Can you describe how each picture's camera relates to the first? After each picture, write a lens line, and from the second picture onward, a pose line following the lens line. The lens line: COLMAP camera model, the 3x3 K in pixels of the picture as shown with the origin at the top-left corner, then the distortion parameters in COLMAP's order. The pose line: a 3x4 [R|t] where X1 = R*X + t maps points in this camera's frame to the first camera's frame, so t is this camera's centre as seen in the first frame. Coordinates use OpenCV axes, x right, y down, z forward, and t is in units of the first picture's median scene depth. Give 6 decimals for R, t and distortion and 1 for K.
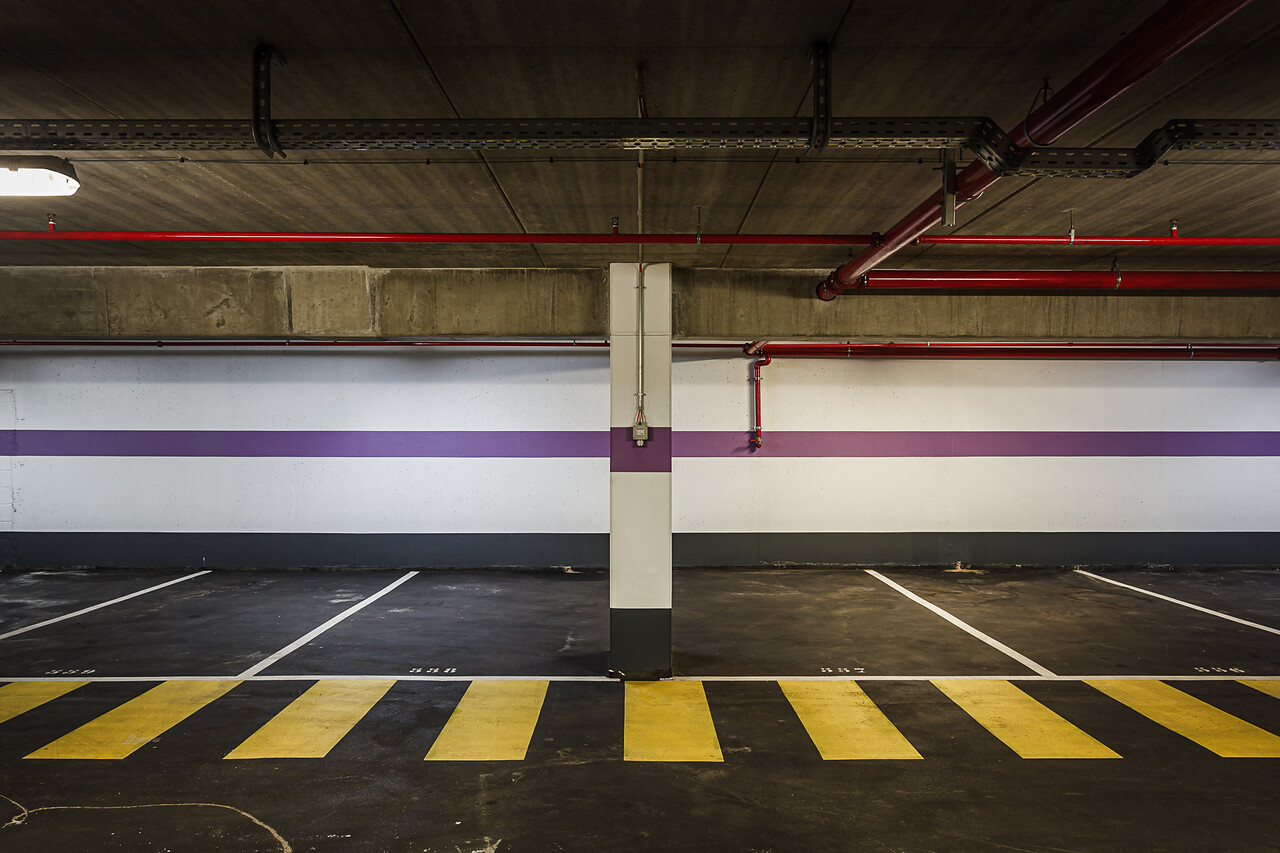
lens RADIAL K [[921.1, 0, 640.0], [0, 921.1, 426.5], [0, 0, 1]] dist [0.005299, 0.001181]
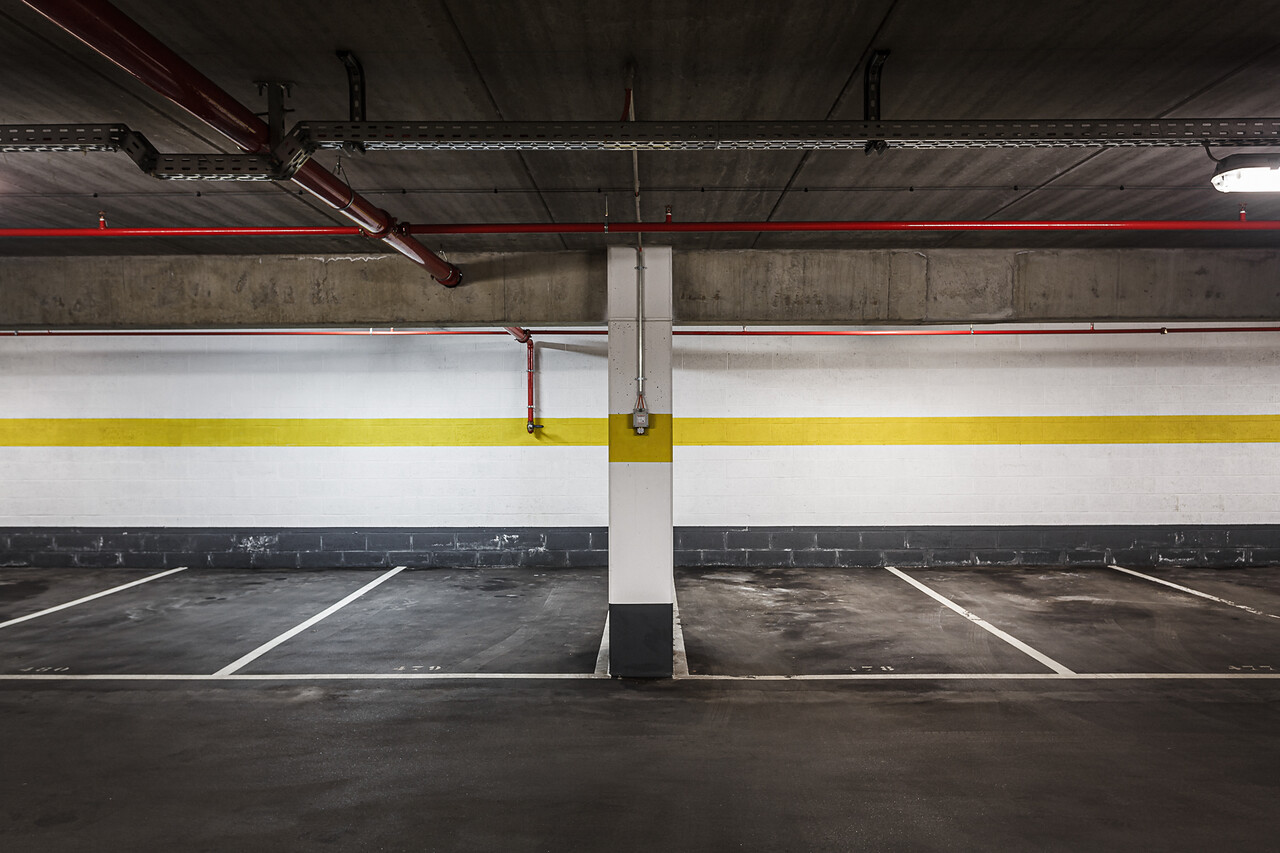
lens RADIAL K [[1107.1, 0, 640.0], [0, 1107.1, 426.5], [0, 0, 1]] dist [-0.000505, -0.000236]
pose [[0.999987, 0.000372, -0.005176, 0.005821], [-0.000292, 0.999882, 0.015380, -0.003904], [0.005181, -0.015379, 0.999868, -0.147040]]
